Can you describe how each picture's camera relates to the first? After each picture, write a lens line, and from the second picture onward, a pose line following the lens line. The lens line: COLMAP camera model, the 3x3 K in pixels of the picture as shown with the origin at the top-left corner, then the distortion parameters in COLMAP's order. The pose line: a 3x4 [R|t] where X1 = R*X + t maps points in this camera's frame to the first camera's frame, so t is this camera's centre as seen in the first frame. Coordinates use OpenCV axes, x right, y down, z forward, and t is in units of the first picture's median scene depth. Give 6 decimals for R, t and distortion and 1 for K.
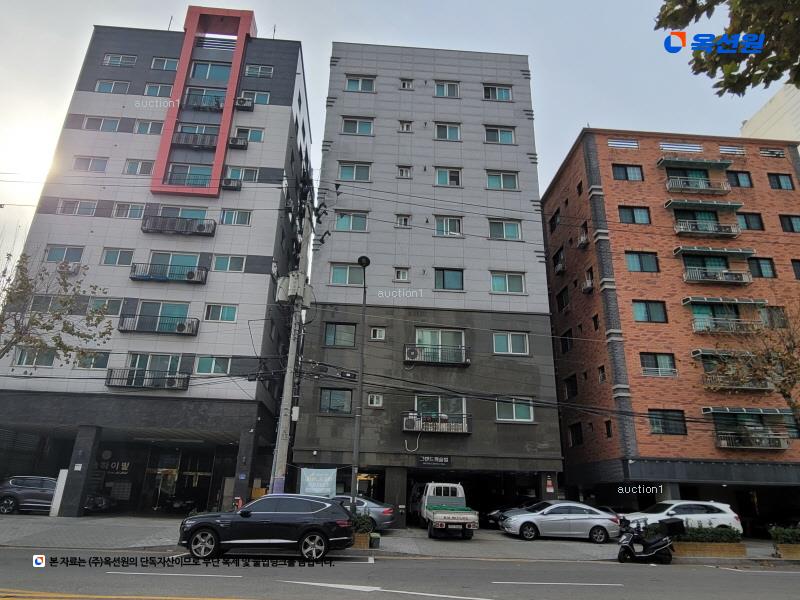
lens RADIAL K [[514.4, 0, 400.7], [0, 514.4, 300.1], [0, 0, 1]] dist [-0.006108, 0.001225]
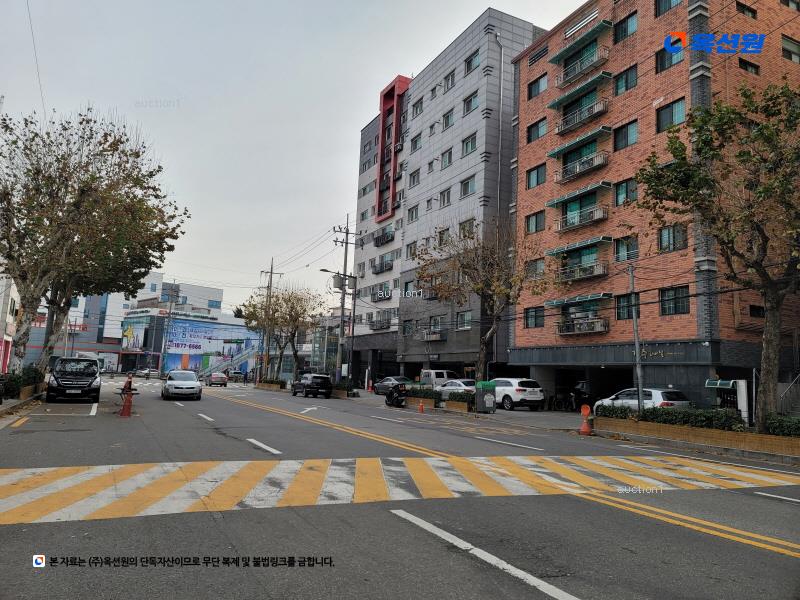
lens RADIAL K [[574.9, 0, 399.5], [0, 574.9, 299.9], [0, 0, 1]] dist [0.061366, -0.022126]
pose [[0.395581, -0.137982, -0.908007, 1.477949], [0.297145, 0.954705, -0.015625, 0.113458], [0.869034, -0.263629, 0.418664, 0.154577]]
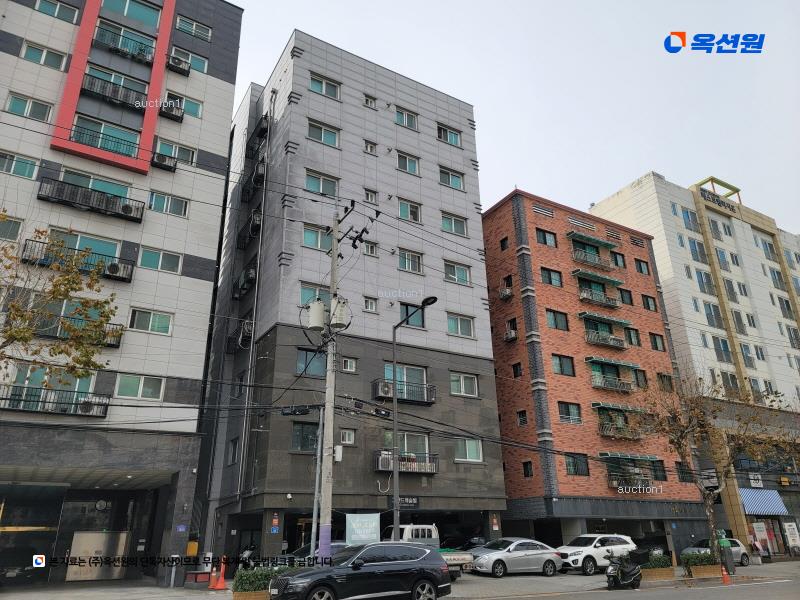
lens RADIAL K [[574.9, 0, 403.4], [0, 574.9, 300.3], [0, 0, 1]] dist [0.061366, -0.022126]
pose [[0.886122, 0.134452, 0.443520, -0.409736], [-0.124109, 0.990883, -0.052423, -0.009337], [-0.446524, -0.008592, 0.894730, 0.011694]]
